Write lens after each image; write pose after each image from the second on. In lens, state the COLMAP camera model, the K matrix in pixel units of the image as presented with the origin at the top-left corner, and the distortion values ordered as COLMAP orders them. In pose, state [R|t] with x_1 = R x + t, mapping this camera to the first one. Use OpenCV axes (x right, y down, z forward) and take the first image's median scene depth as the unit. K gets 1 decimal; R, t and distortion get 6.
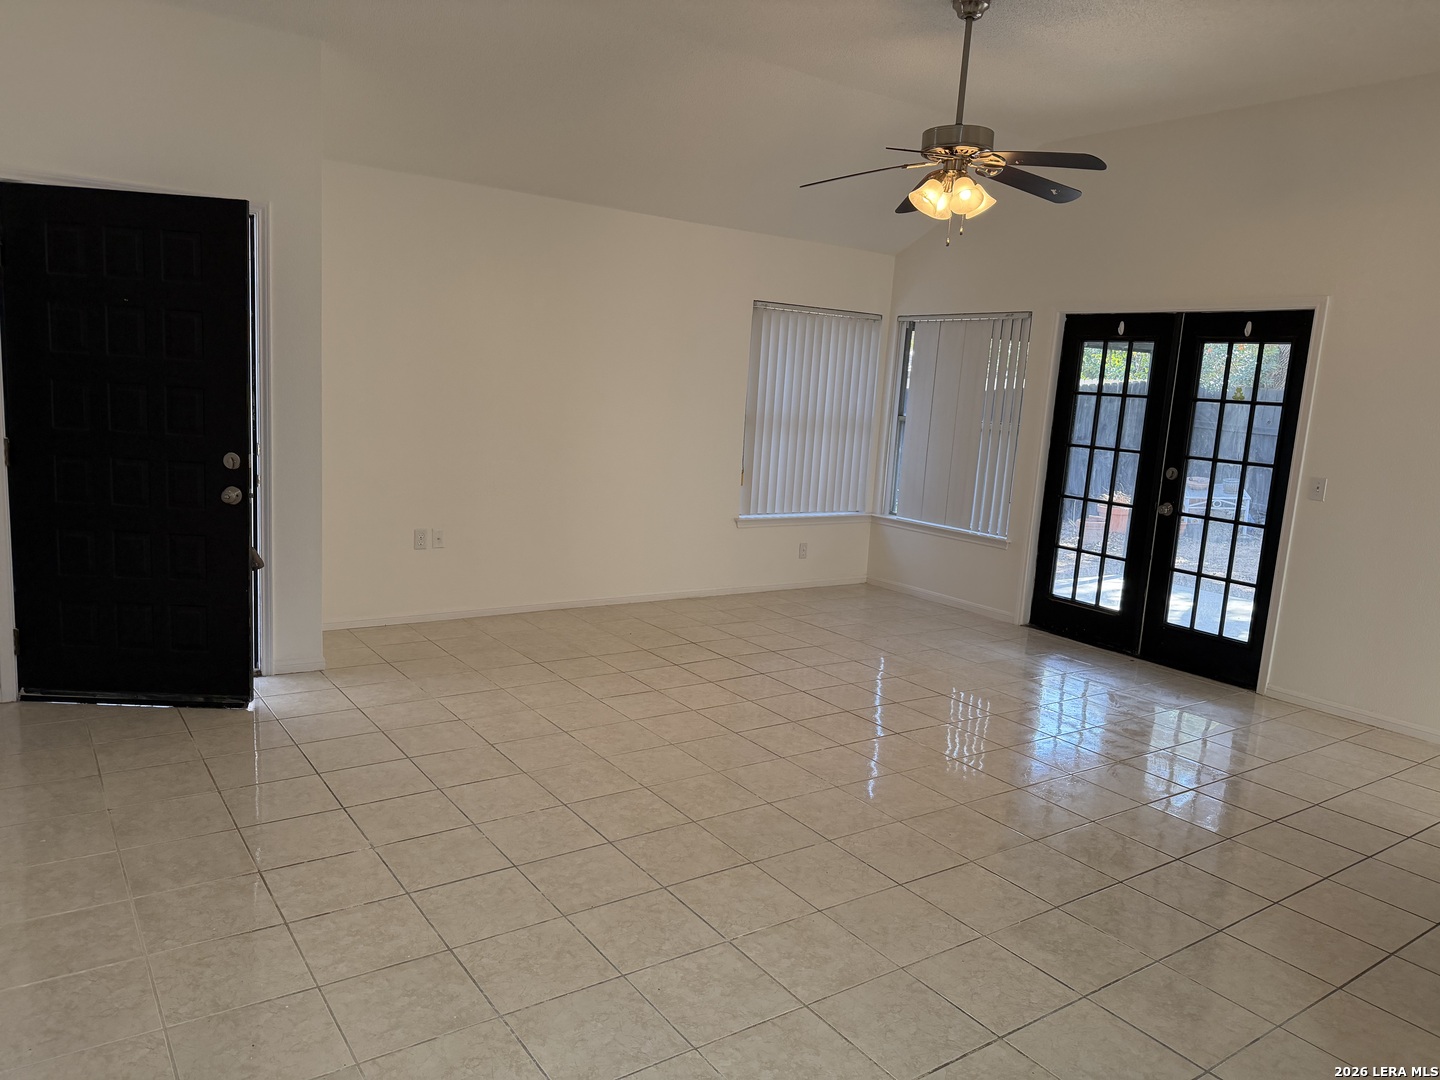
lens RADIAL K [[1003.7, 0, 709.4], [0, 1003.7, 552.5], [0, 0, 1]] dist [0.074197, -0.087609]
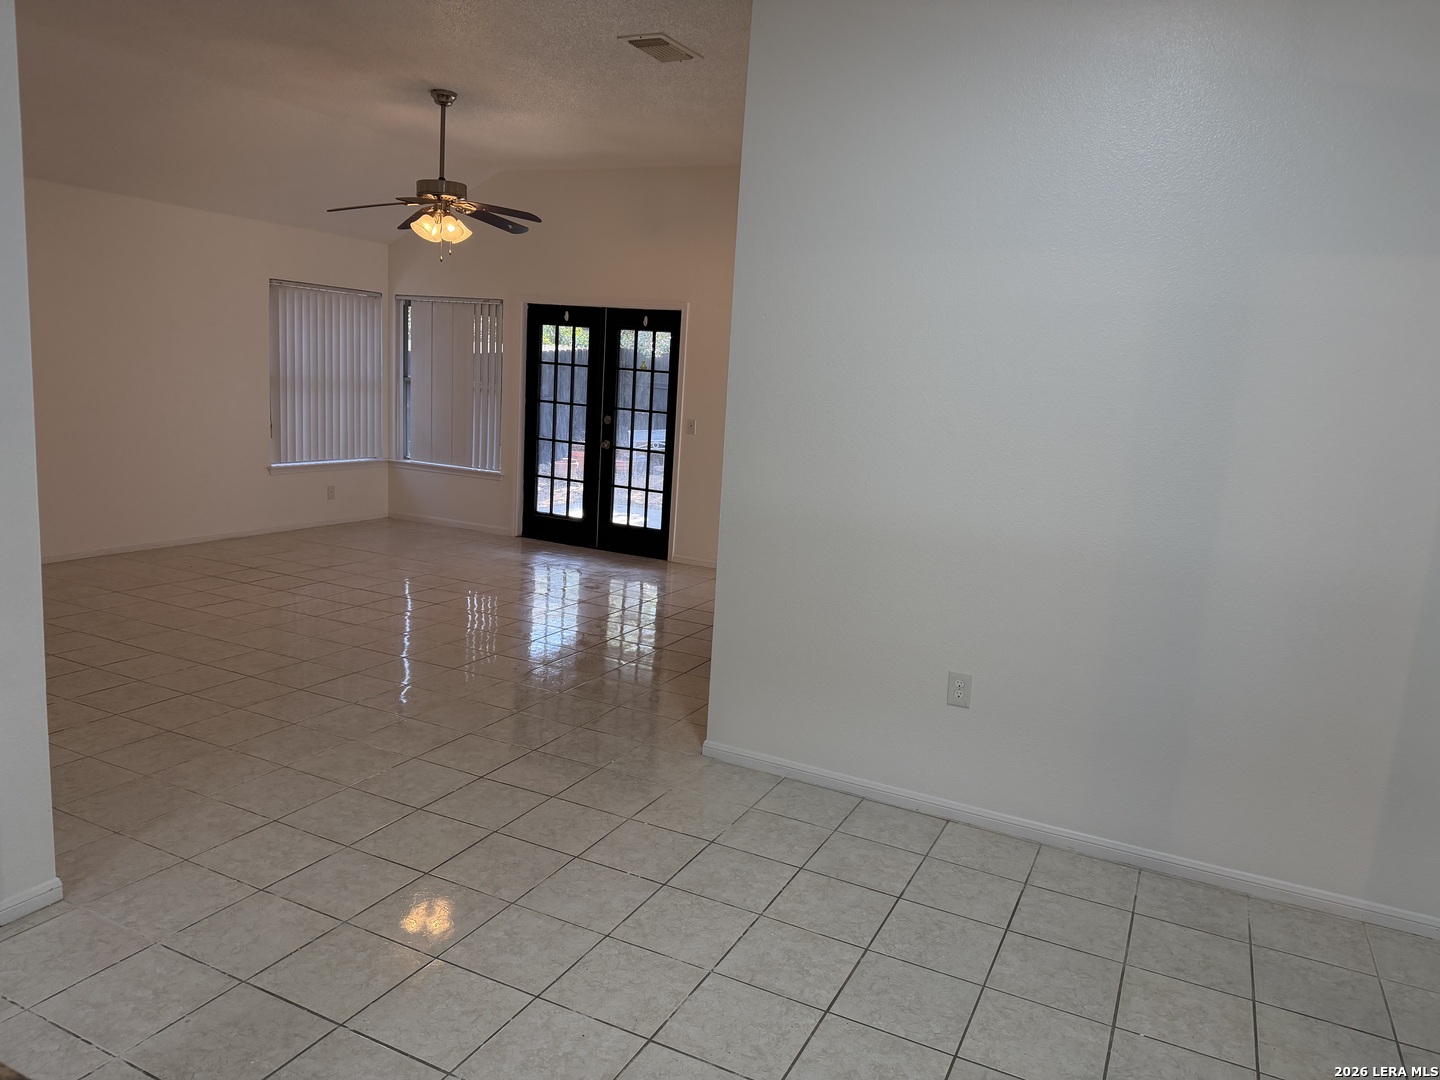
lens RADIAL K [[1003.7, 0, 741.5], [0, 1003.7, 547.5], [0, 0, 1]] dist [0.074197, -0.087609]
pose [[0.864936, -0.087376, 0.494217, -0.111097], [0.068844, 0.996076, 0.055617, 0.039115], [-0.497138, -0.014082, 0.867557, -0.362003]]
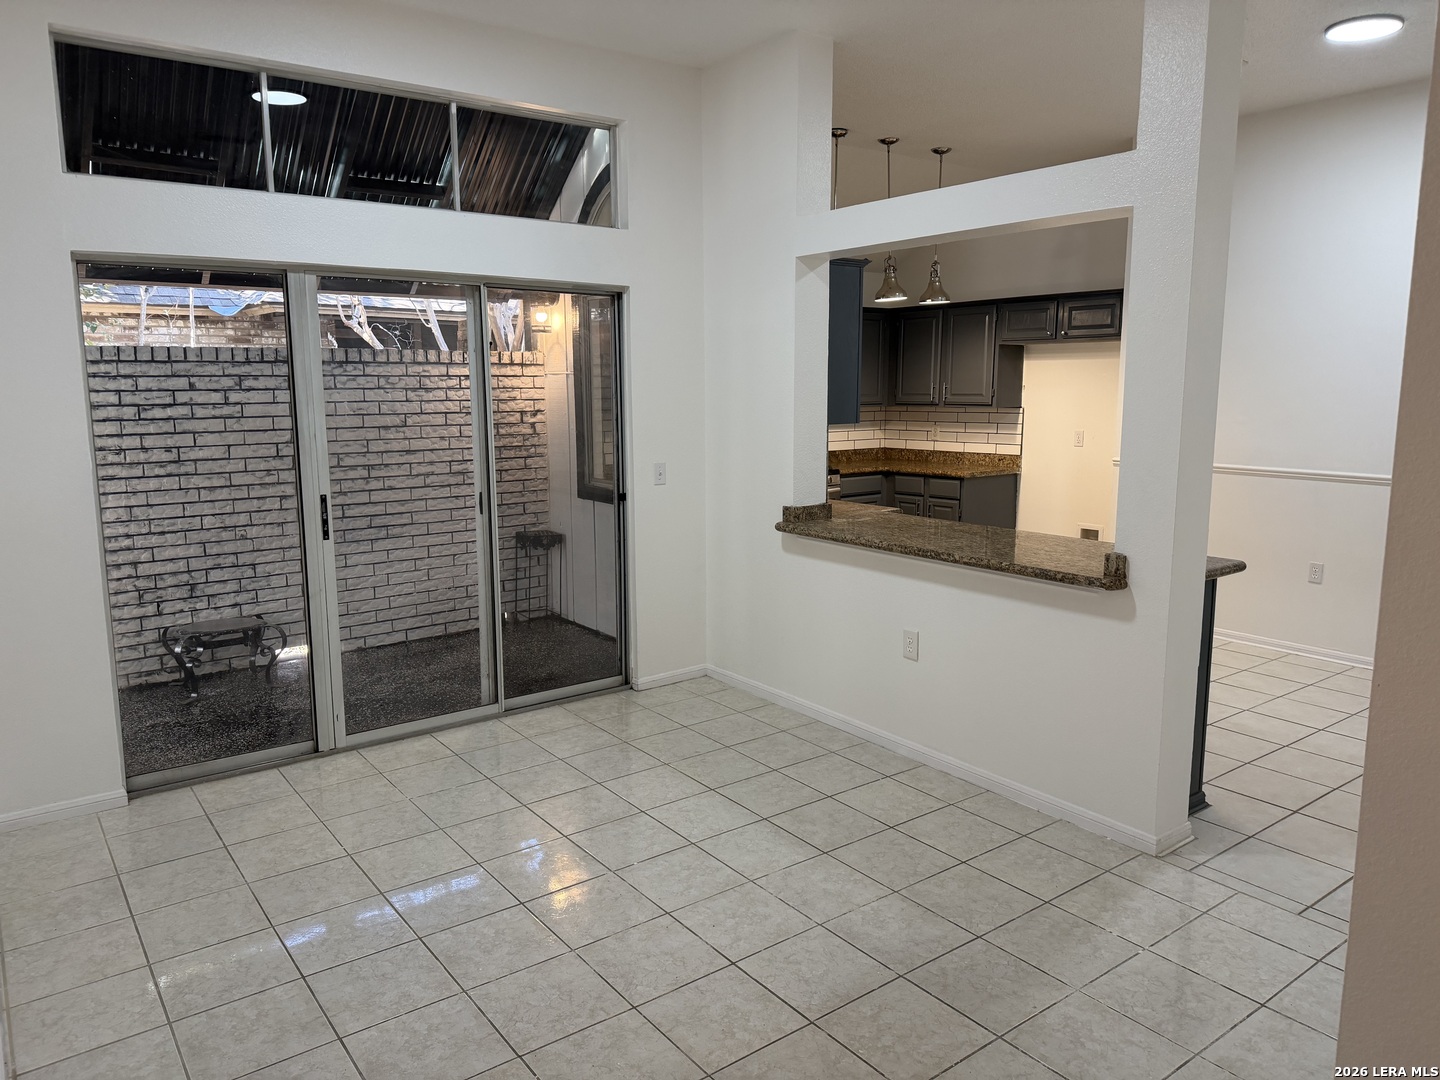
lens RADIAL K [[1003.7, 0, 708.1], [0, 1003.7, 546.1], [0, 0, 1]] dist [0.074197, -0.087609]
pose [[-0.998128, -0.049175, -0.036362, 0.060320], [-0.058349, 0.943818, 0.325274, -0.102101], [0.018324, 0.326787, -0.944921, 0.494462]]
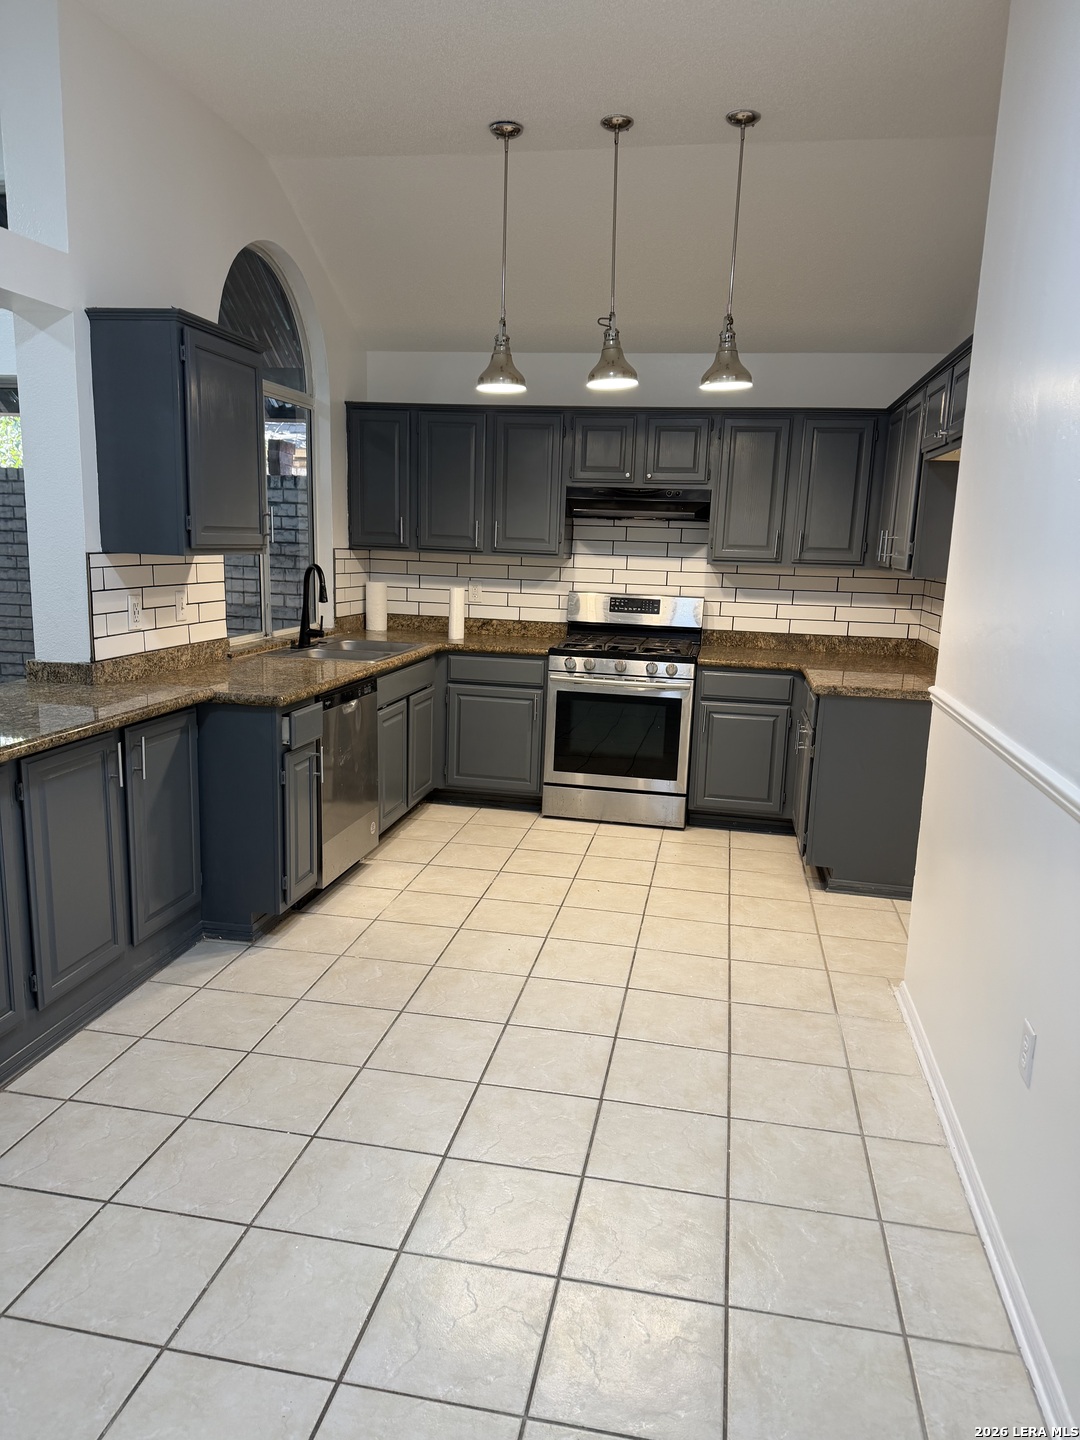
lens RADIAL K [[1003.7, 0, 544.1], [0, 1003.7, 725.0], [0, 0, 1]] dist [0.074197, -0.087609]
pose [[-0.695548, -0.217452, 0.684783, -0.723497], [0.045733, 0.937768, 0.344238, -0.026554], [-0.717023, 0.270751, -0.642318, -0.144811]]
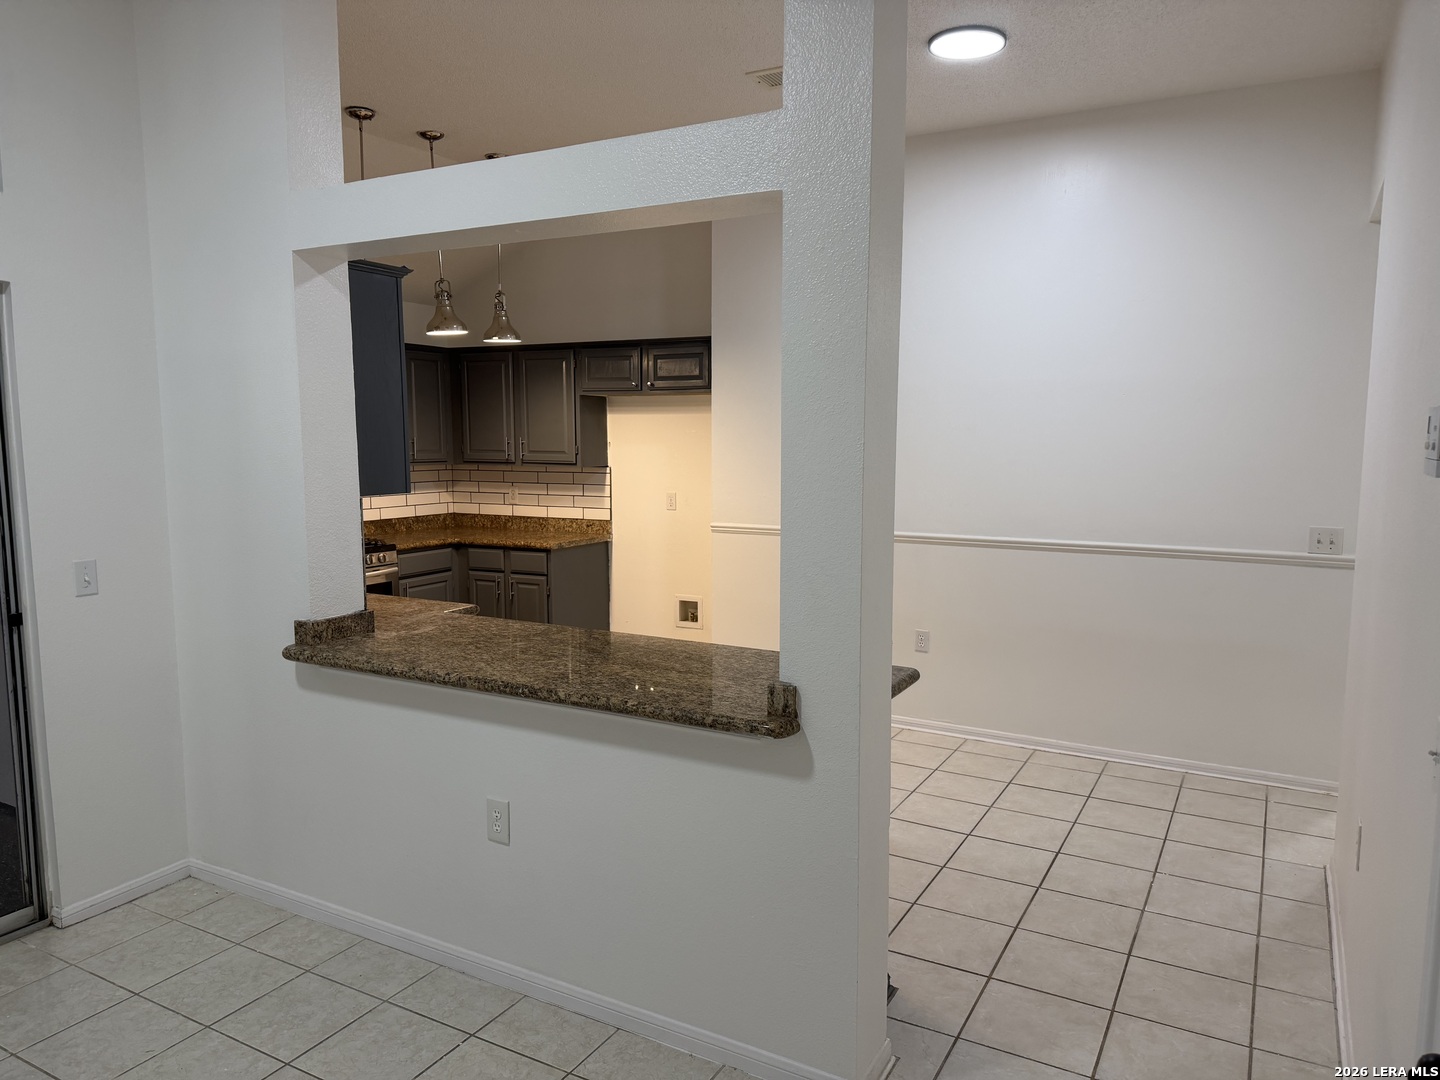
lens RADIAL K [[1003.7, 0, 716.7], [0, 1003.7, 551.2], [0, 0, 1]] dist [0.074197, -0.087609]
pose [[-0.898362, -0.007557, -0.439191, 0.004720], [-0.126196, 0.962141, 0.241578, -0.066619], [0.420738, 0.272449, -0.865304, 0.261586]]
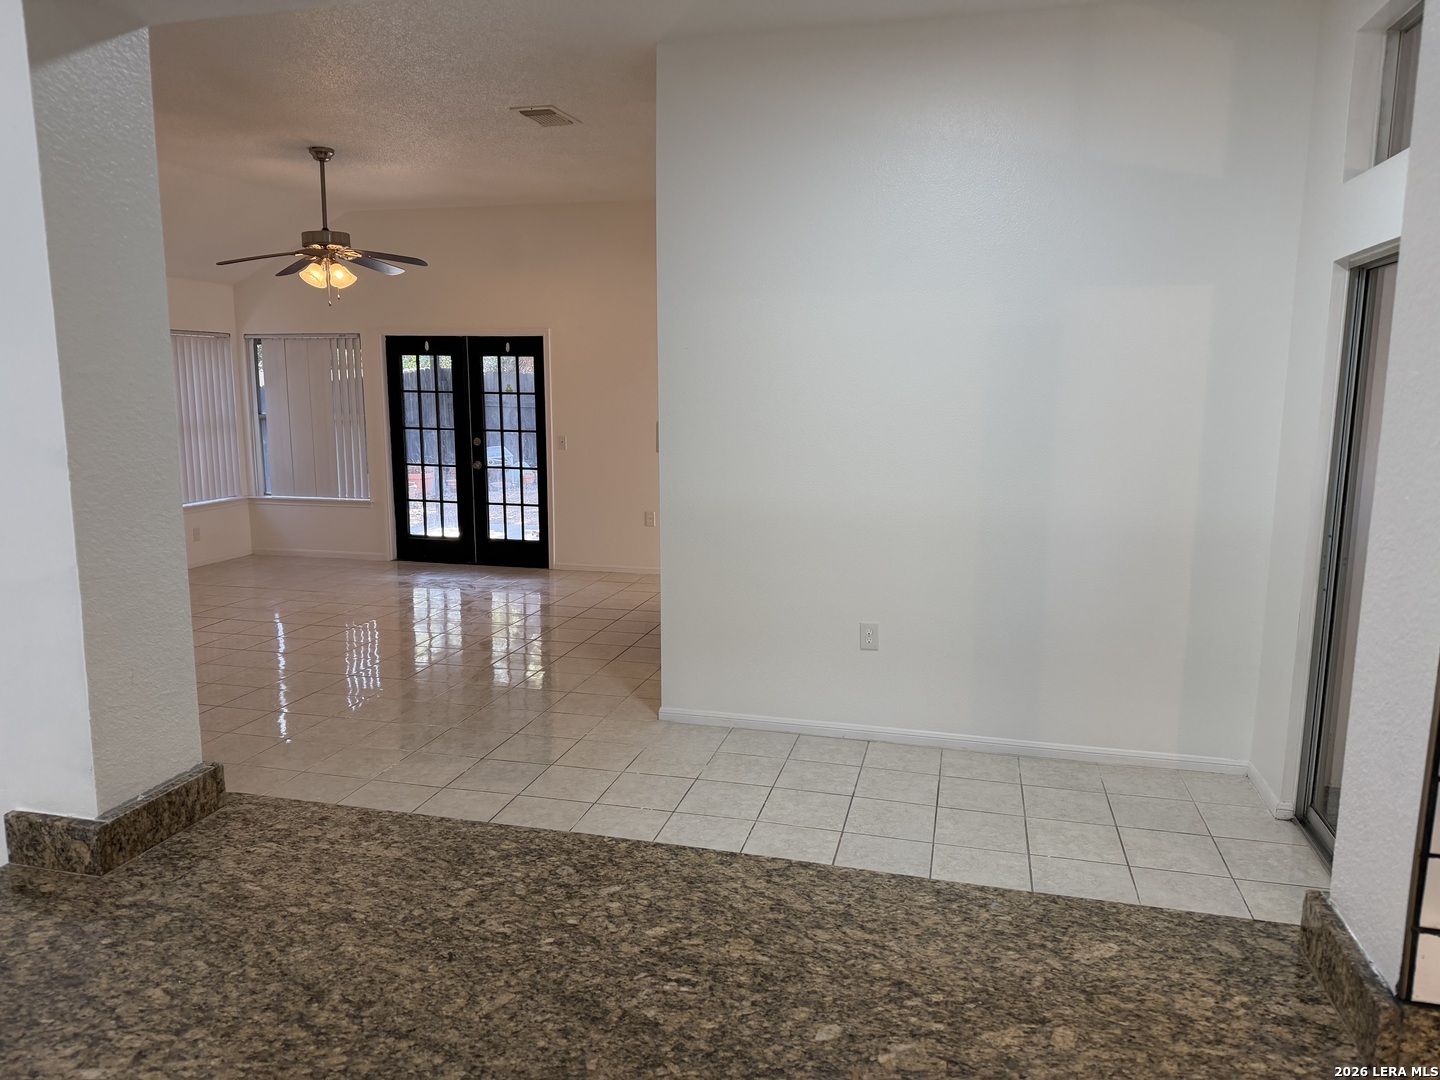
lens RADIAL K [[1003.7, 0, 733.6], [0, 1003.7, 541.2], [0, 0, 1]] dist [0.074197, -0.087609]
pose [[0.746151, -0.158349, 0.646672, -0.278405], [0.151379, 0.986214, 0.066827, 0.028876], [-0.648339, 0.048029, 0.759835, -0.422193]]
